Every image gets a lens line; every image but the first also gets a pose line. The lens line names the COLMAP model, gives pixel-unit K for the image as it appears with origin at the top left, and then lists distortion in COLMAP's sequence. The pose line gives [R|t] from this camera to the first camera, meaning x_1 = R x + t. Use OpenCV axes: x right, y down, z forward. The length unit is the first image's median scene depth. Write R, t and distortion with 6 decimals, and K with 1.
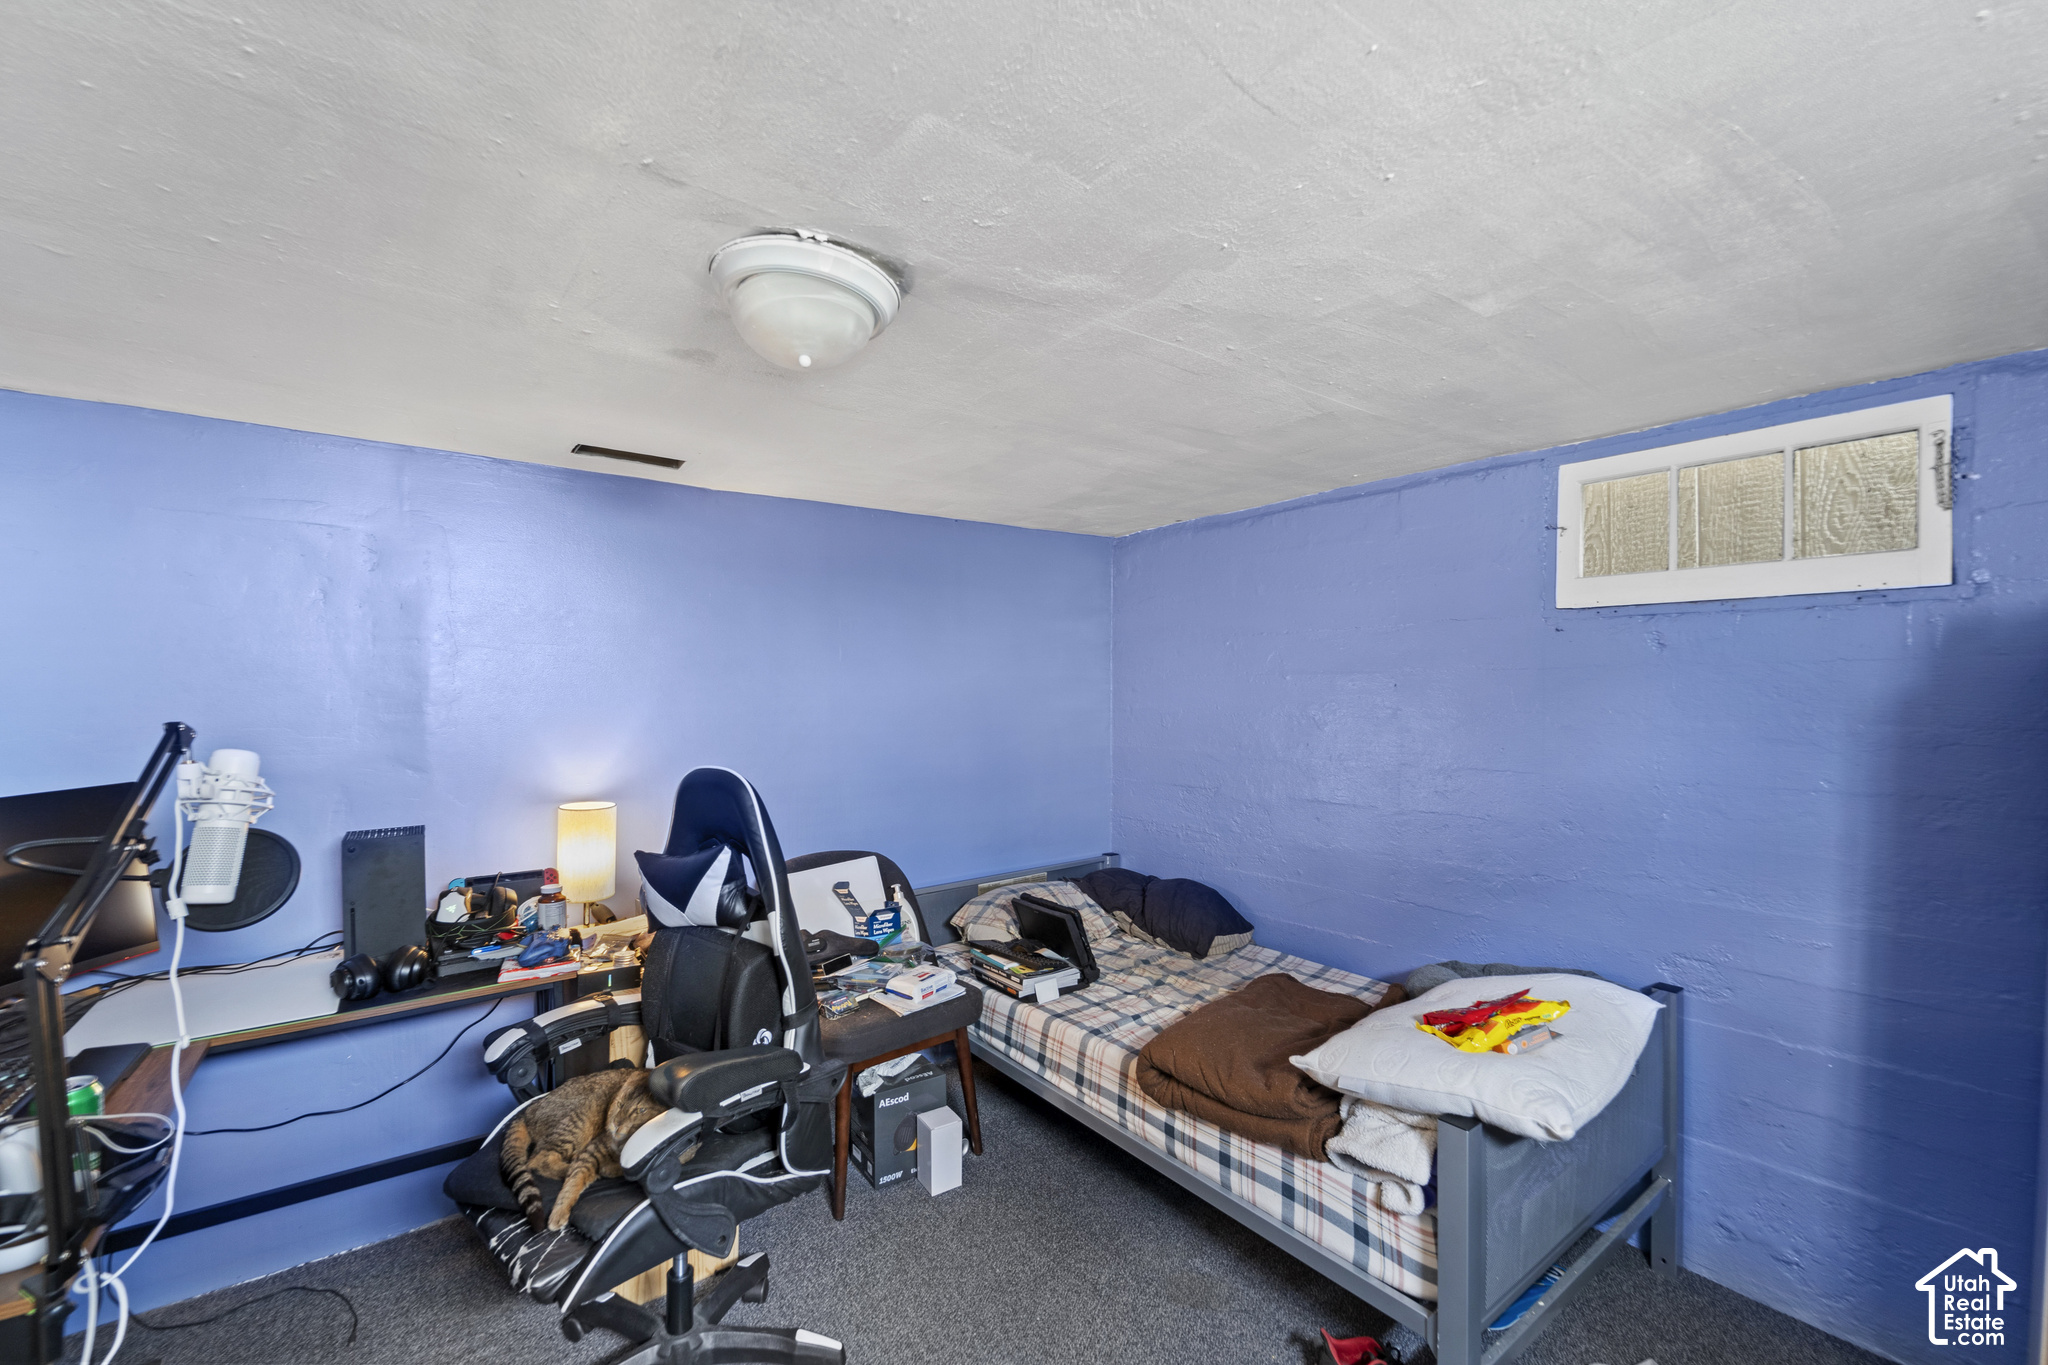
lens RADIAL K [[854.5, 0, 1022.7], [0, 854.5, 679.7], [0, 0, 1]] dist [0.001672, 0.000008]
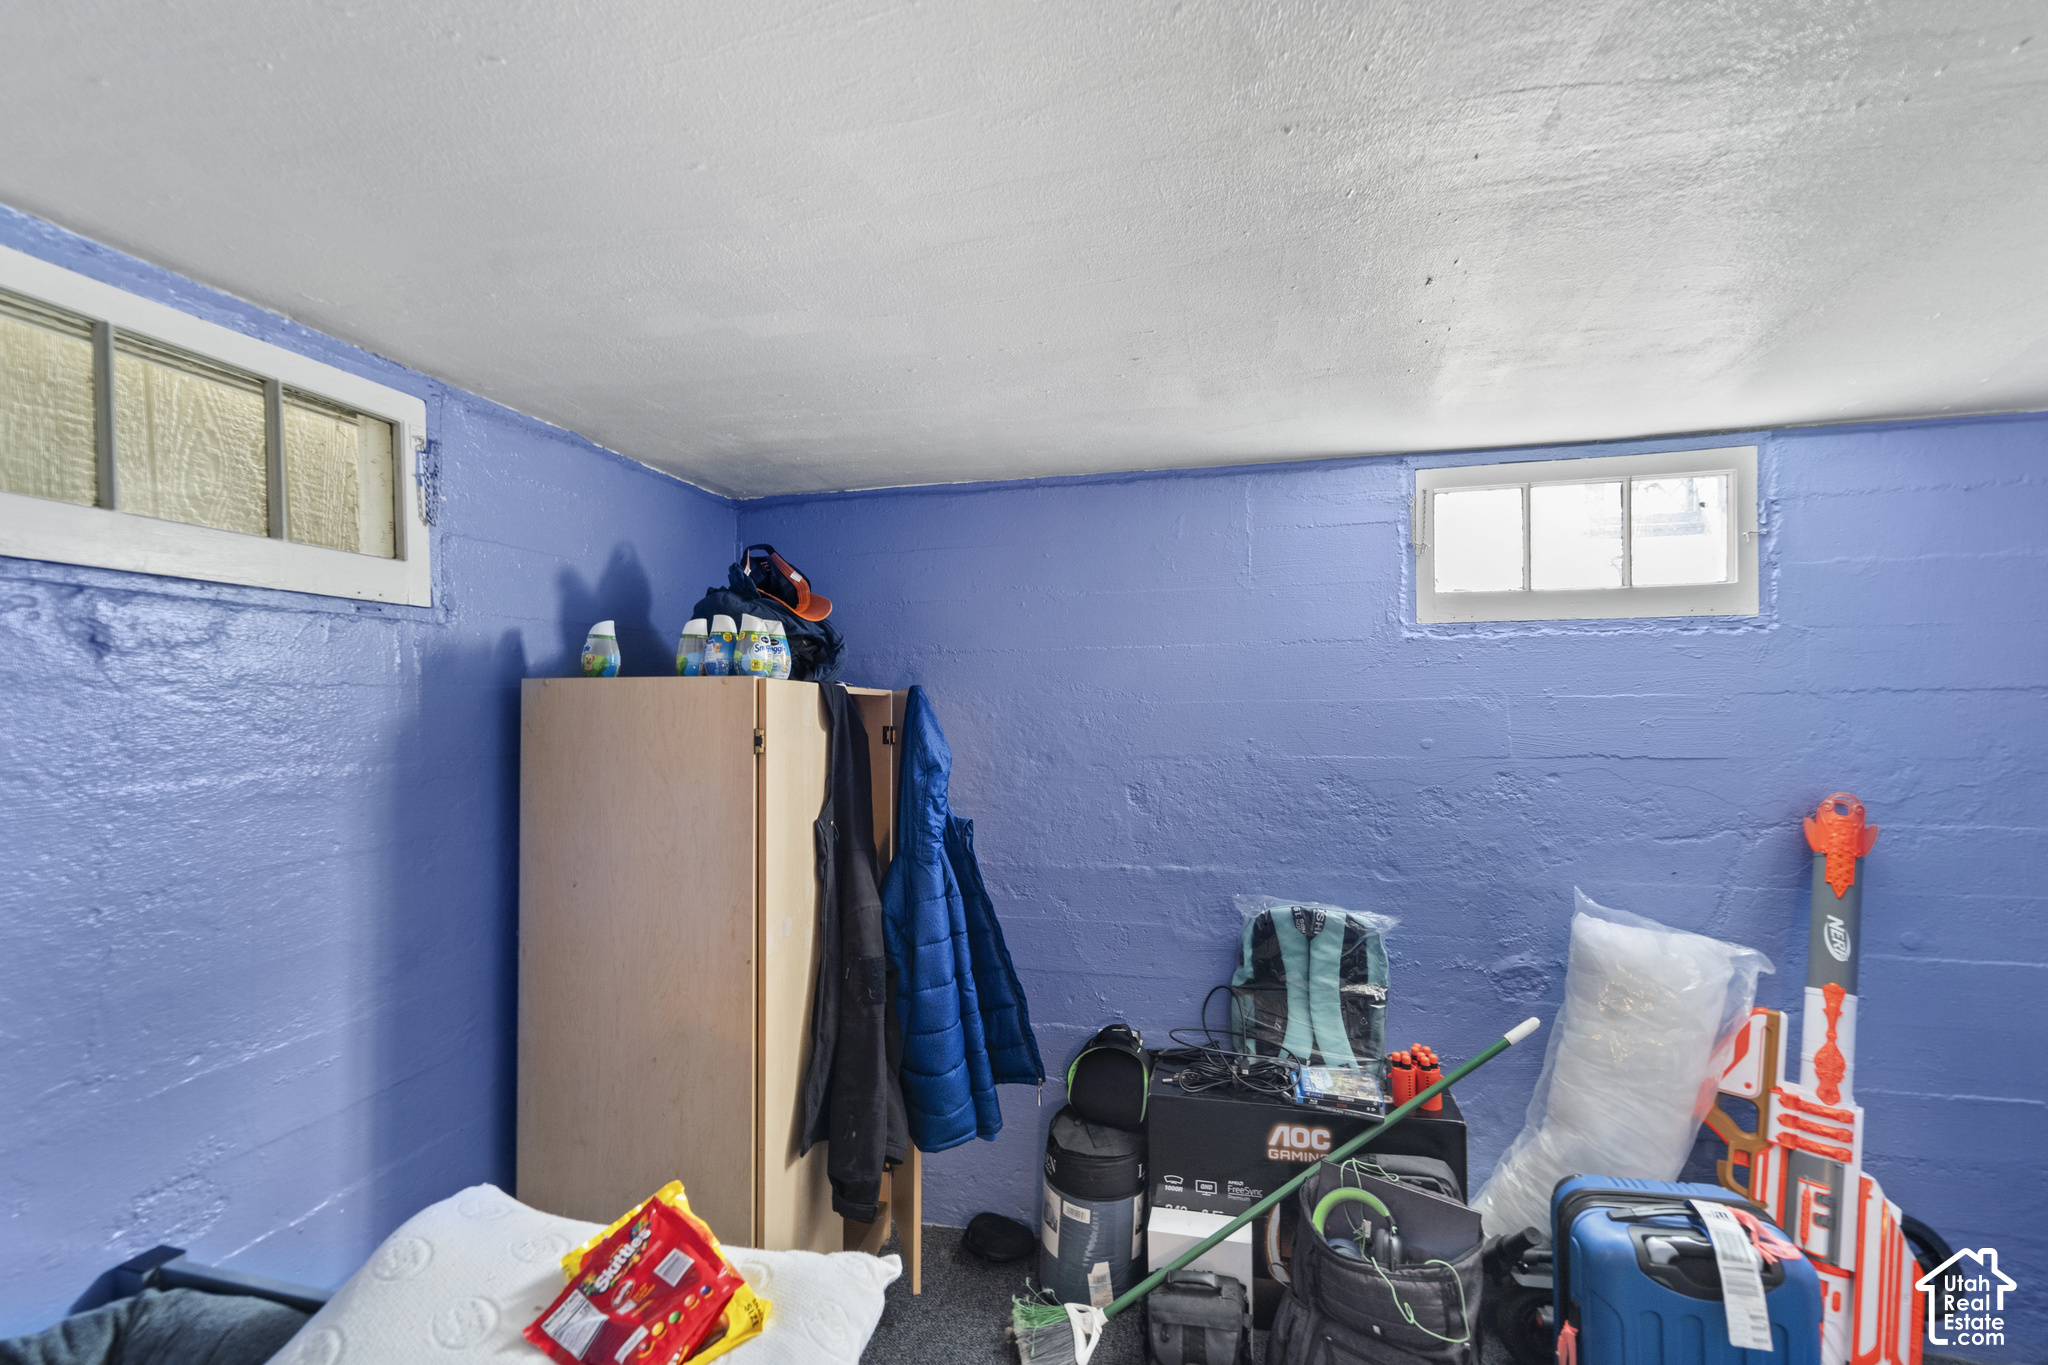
lens RADIAL K [[854.5, 0, 1023.3], [0, 854.5, 693.8], [0, 0, 1]] dist [0.001672, 0.000008]
pose [[-0.624294, 0.011975, 0.781098, -0.040424], [0.008642, 0.999927, -0.008422, -0.001582], [-0.781142, 0.001493, -0.624352, 1.013397]]
